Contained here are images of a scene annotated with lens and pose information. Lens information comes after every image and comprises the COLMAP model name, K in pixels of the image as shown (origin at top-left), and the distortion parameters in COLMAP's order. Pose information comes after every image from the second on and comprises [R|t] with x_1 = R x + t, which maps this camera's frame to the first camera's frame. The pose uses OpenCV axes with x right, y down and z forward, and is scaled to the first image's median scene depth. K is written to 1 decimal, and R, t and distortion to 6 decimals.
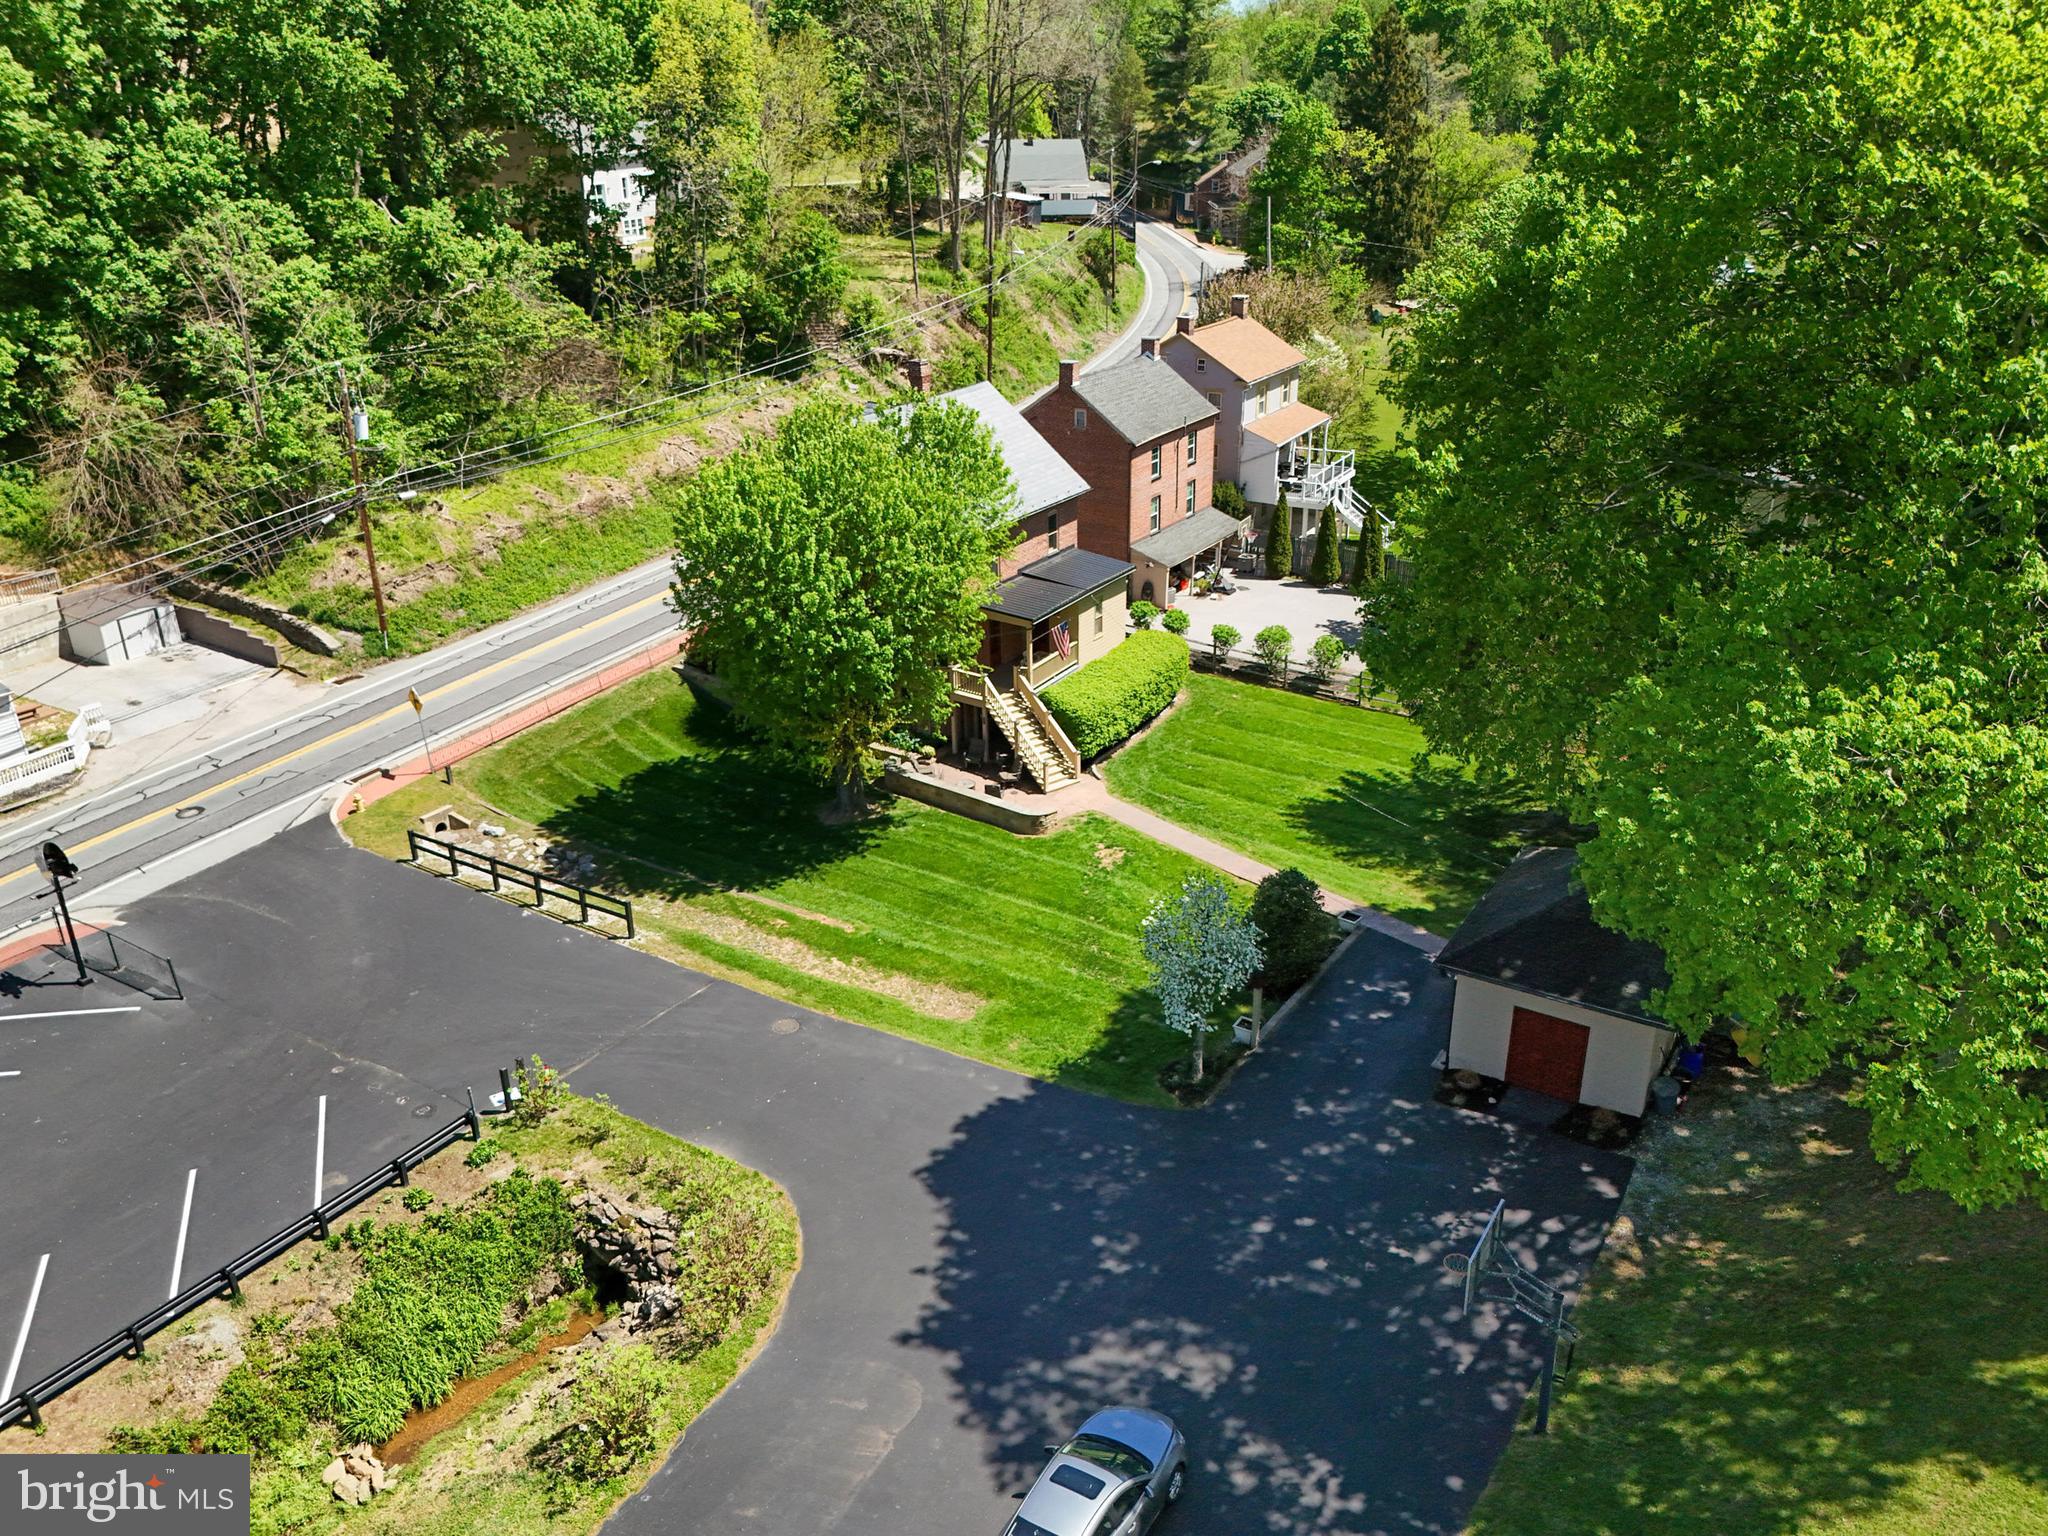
lens RADIAL K [[1527.2, 0, 1027.8], [0, 1527.2, 751.2], [0, 0, 1]] dist [0.038347, -0.028084]
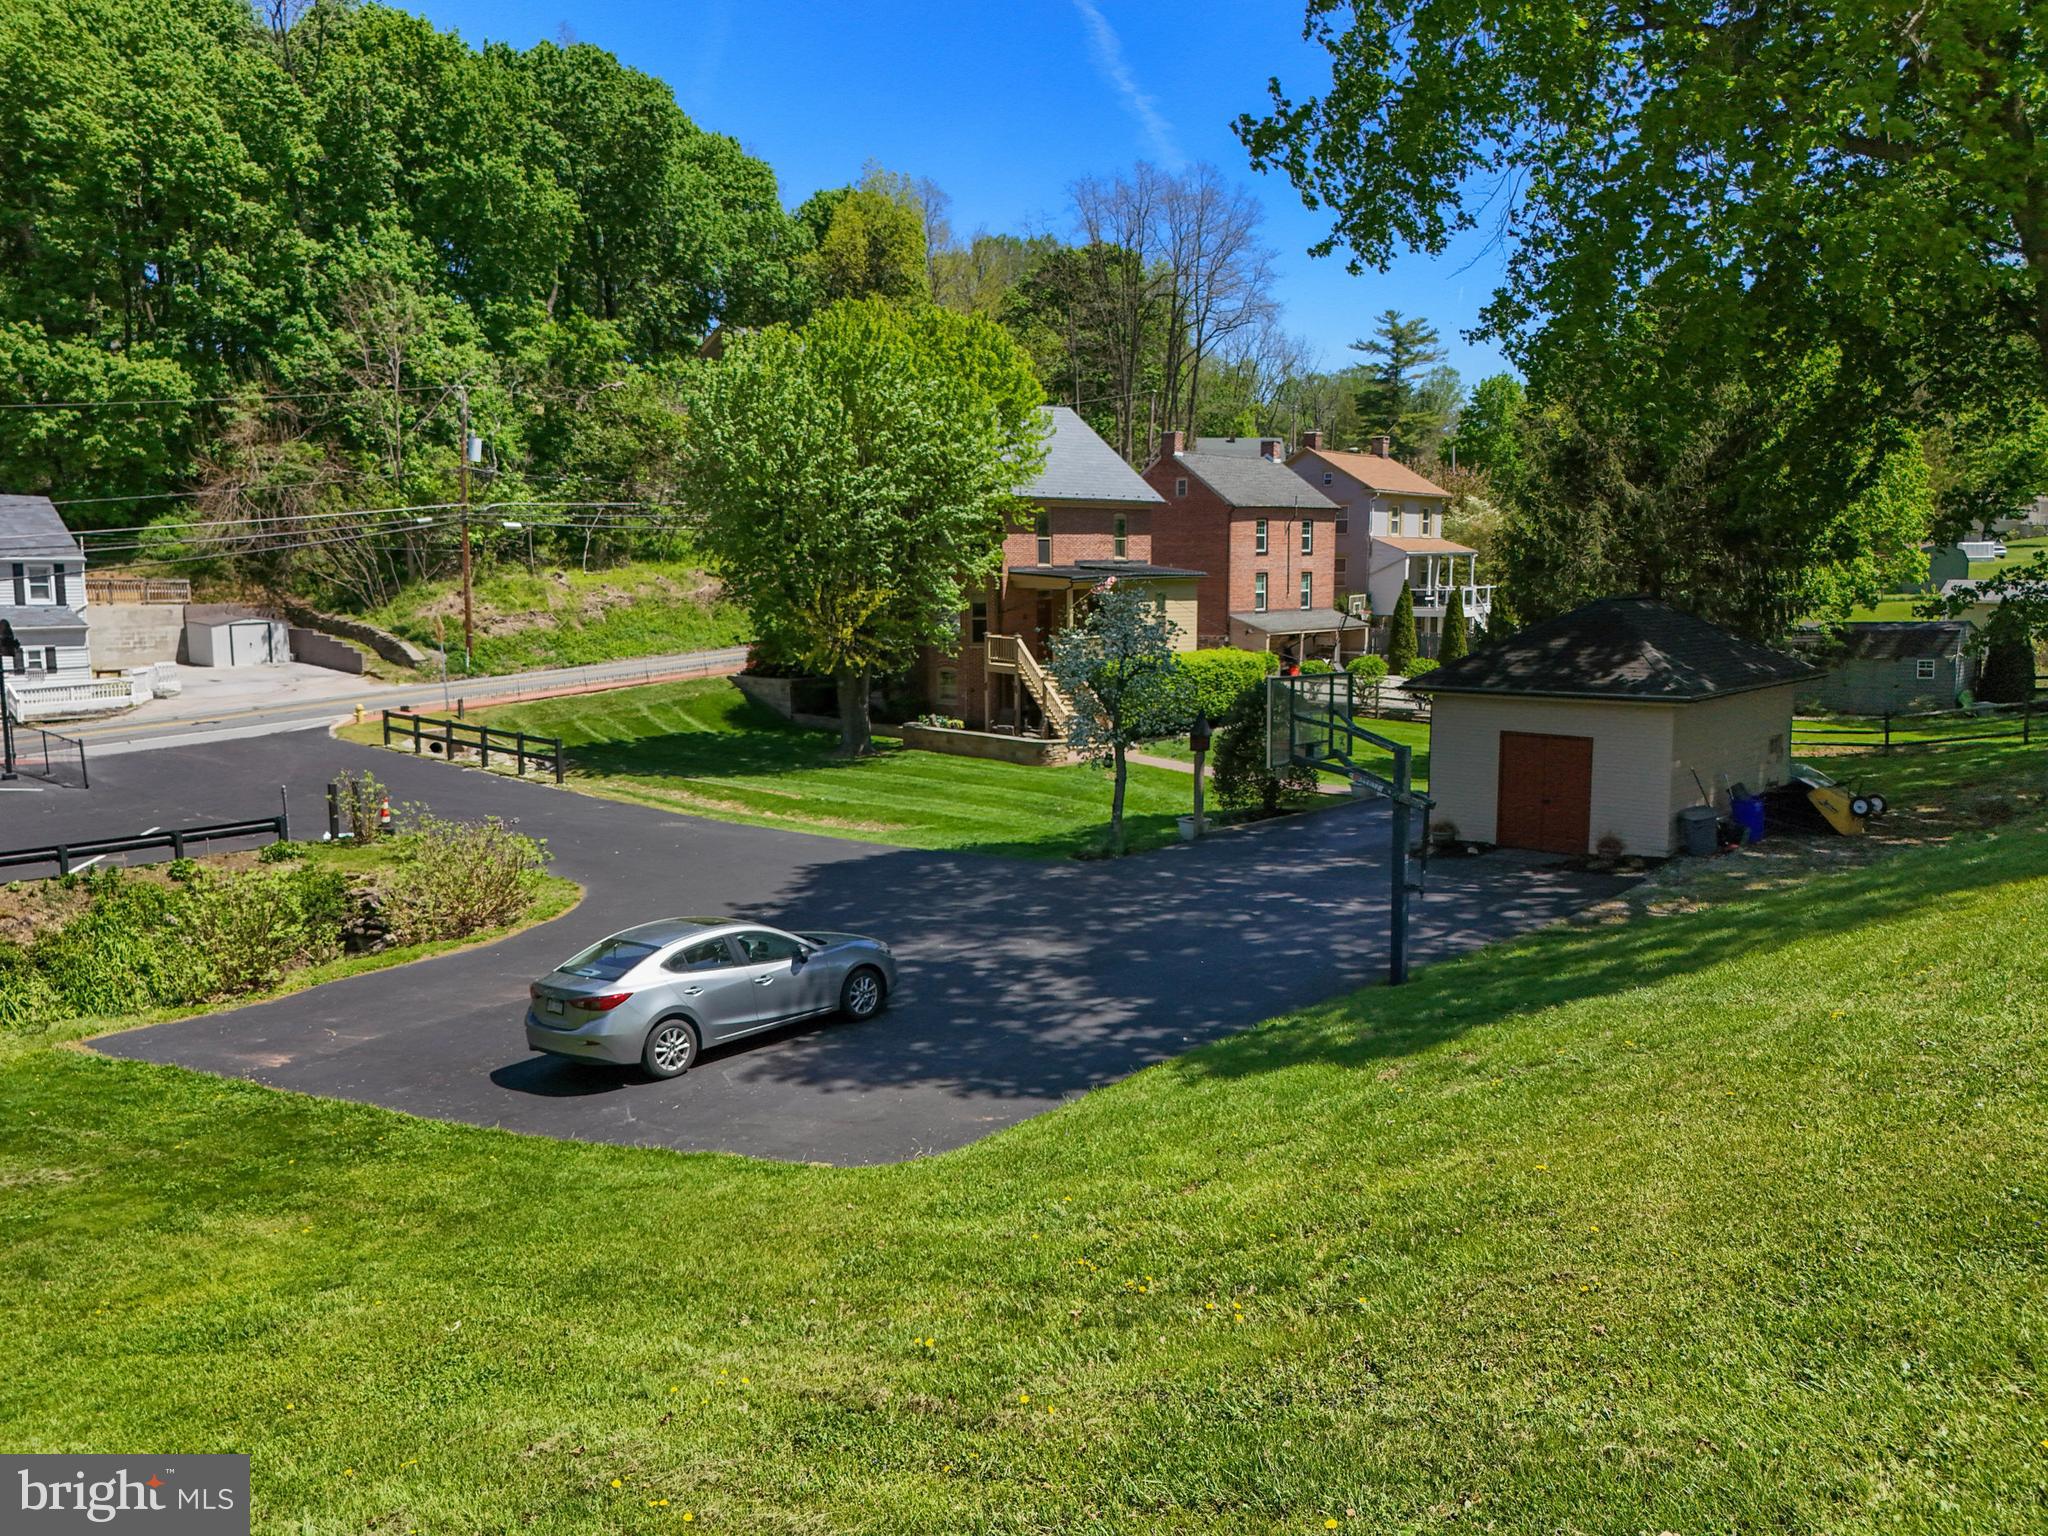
lens RADIAL K [[1520.6, 0, 1024.5], [0, 1520.6, 750.8], [0, 0, 1]] dist [0.033621, -0.007329]
pose [[0.984177, 0.031905, -0.174291, 0.117123], [-0.078200, 0.960883, -0.265684, 0.221215], [0.158997, 0.275109, 0.948174, 0.121293]]
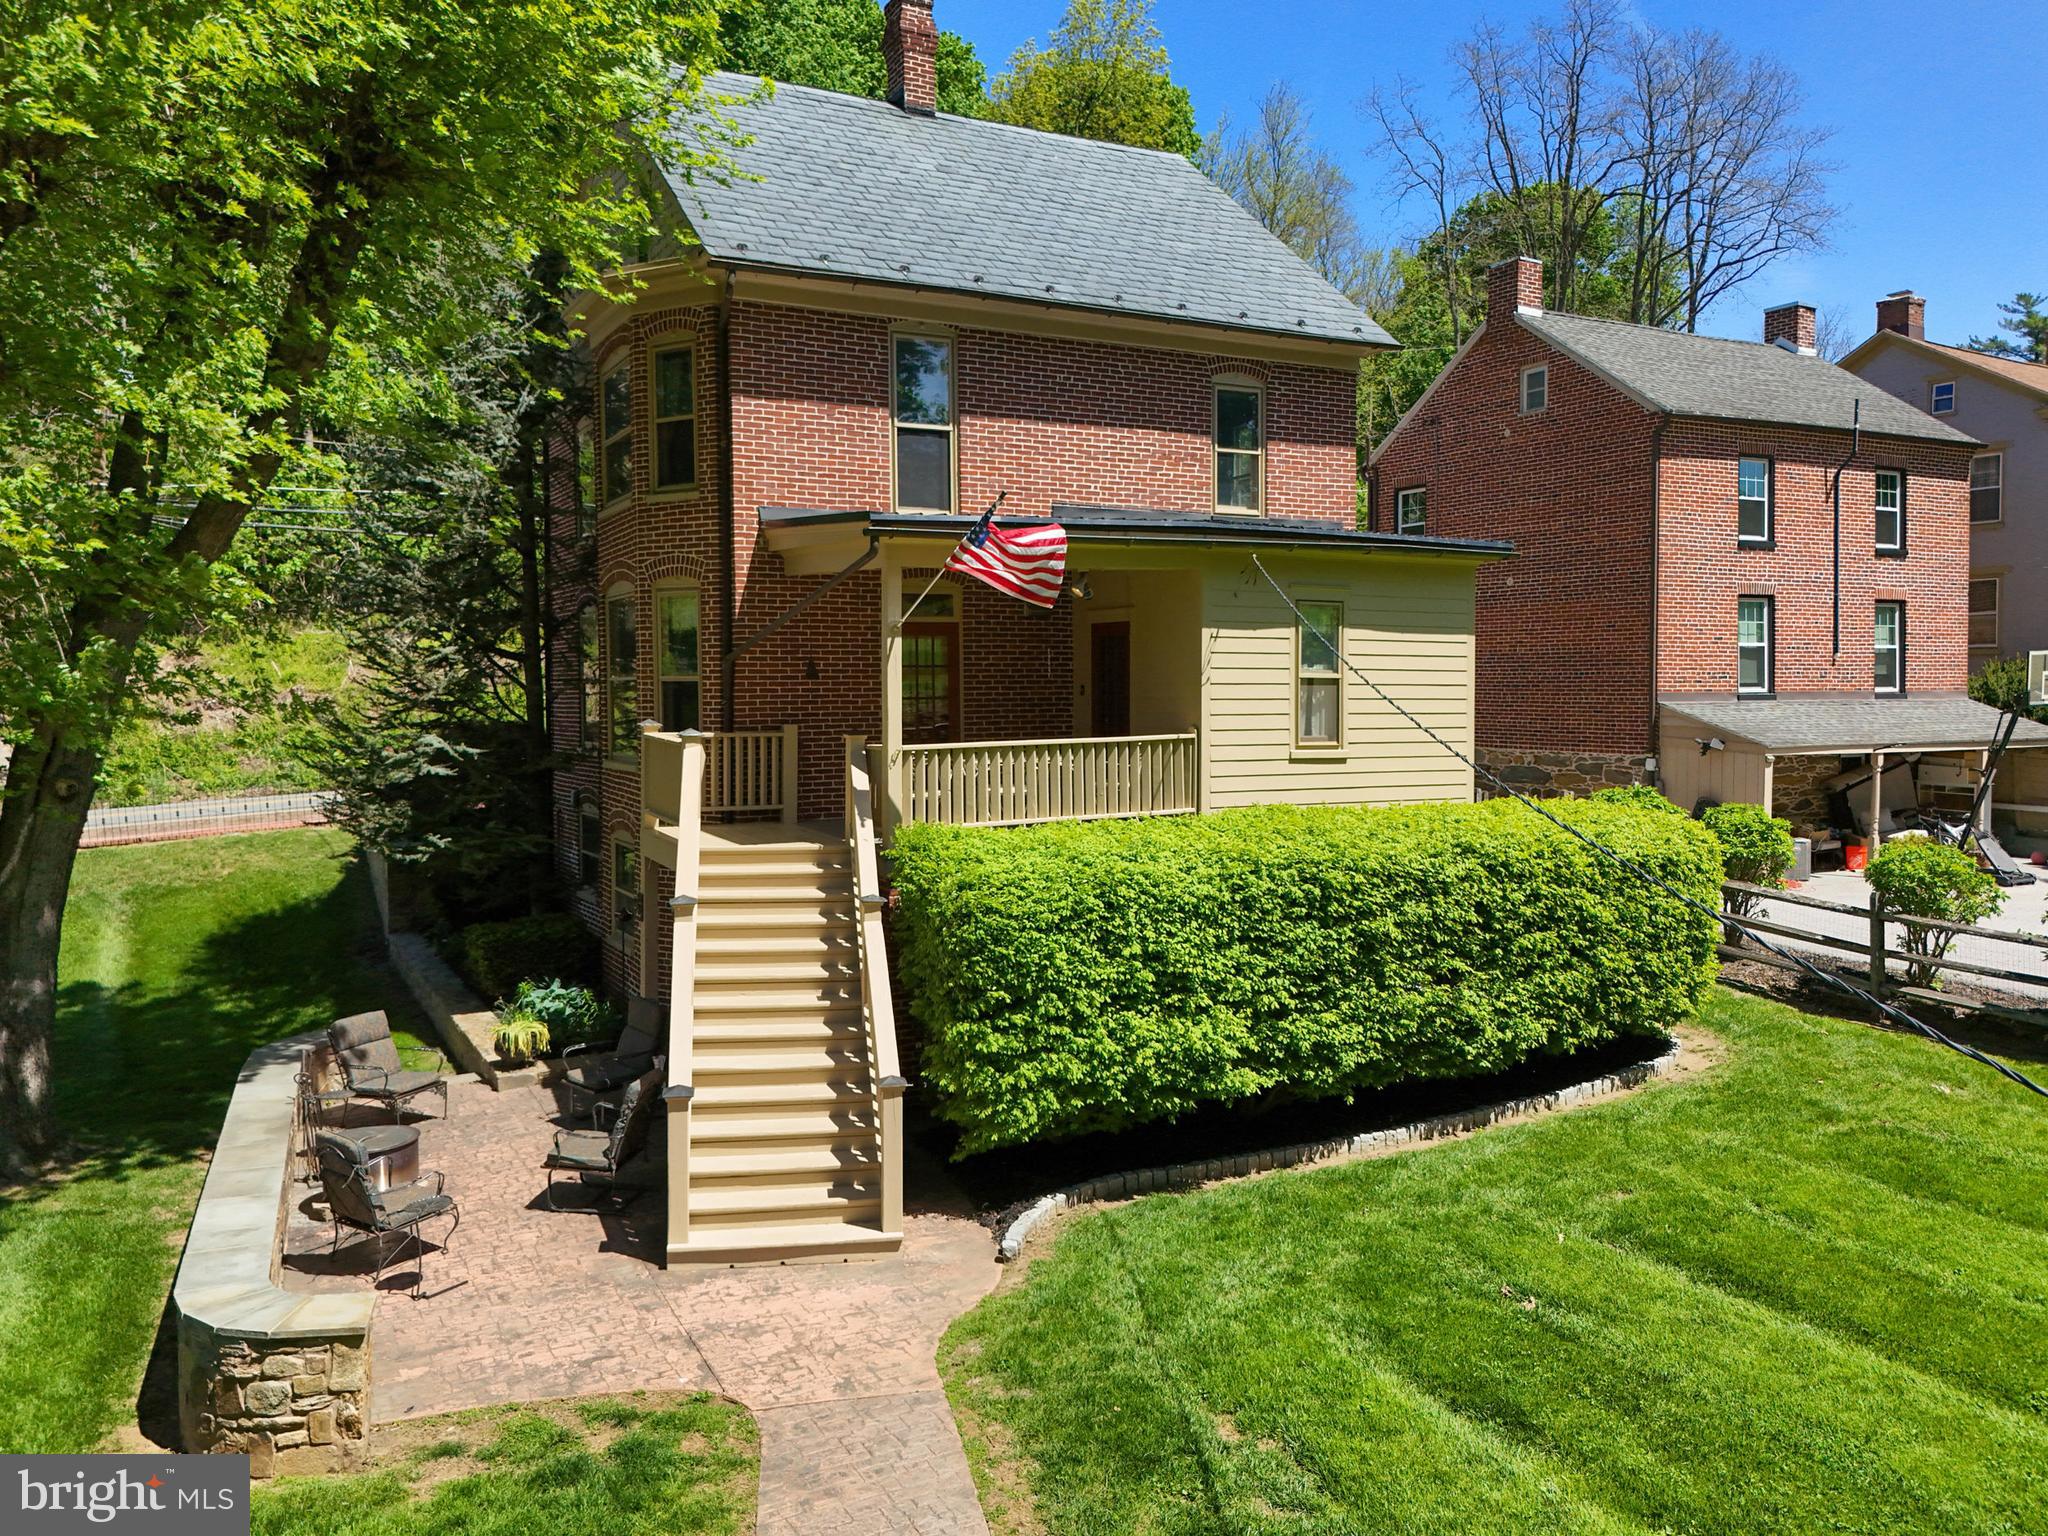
lens RADIAL K [[1508.7, 0, 965.4], [0, 1508.7, 662.7], [0, 0, 1]] dist [0.001846, -0.000591]
pose [[0.854352, 0.021509, -0.519249, 0.120358], [-0.222308, 0.918241, -0.327740, 0.009733], [0.469746, 0.395438, 0.789283, 0.691634]]
